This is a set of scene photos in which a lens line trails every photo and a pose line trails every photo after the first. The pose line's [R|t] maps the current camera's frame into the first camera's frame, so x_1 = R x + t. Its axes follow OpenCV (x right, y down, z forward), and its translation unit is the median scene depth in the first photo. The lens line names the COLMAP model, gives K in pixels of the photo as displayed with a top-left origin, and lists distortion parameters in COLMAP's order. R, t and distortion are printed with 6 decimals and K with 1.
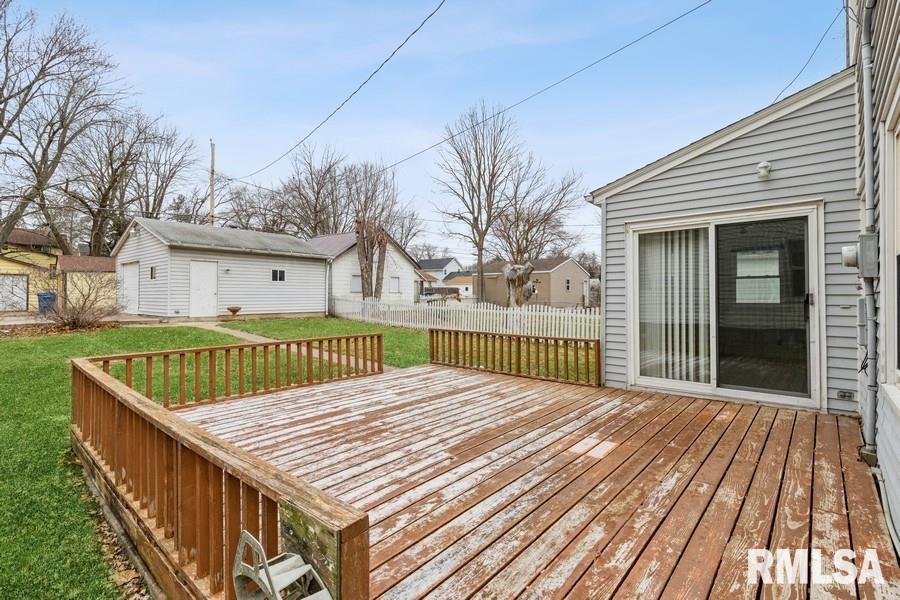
lens RADIAL K [[420.6, 0, 453.5], [0, 420.6, 293.4], [0, 0, 1]] dist [0.001973, 0.000057]
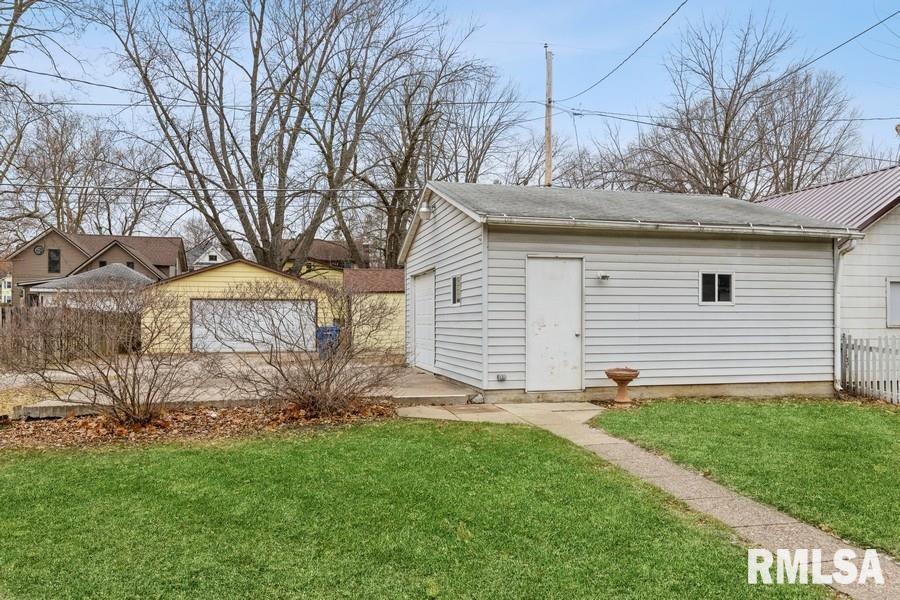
lens RADIAL K [[708.2, 0, 450.0], [0, 708.2, 300.0], [0, 0, 1]] dist [-0.000866, -0.000597]
pose [[0.801409, -0.022117, -0.597707, -0.198587], [0.004430, 0.999508, -0.031046, -0.010304], [0.598100, 0.022233, 0.801113, 0.290959]]
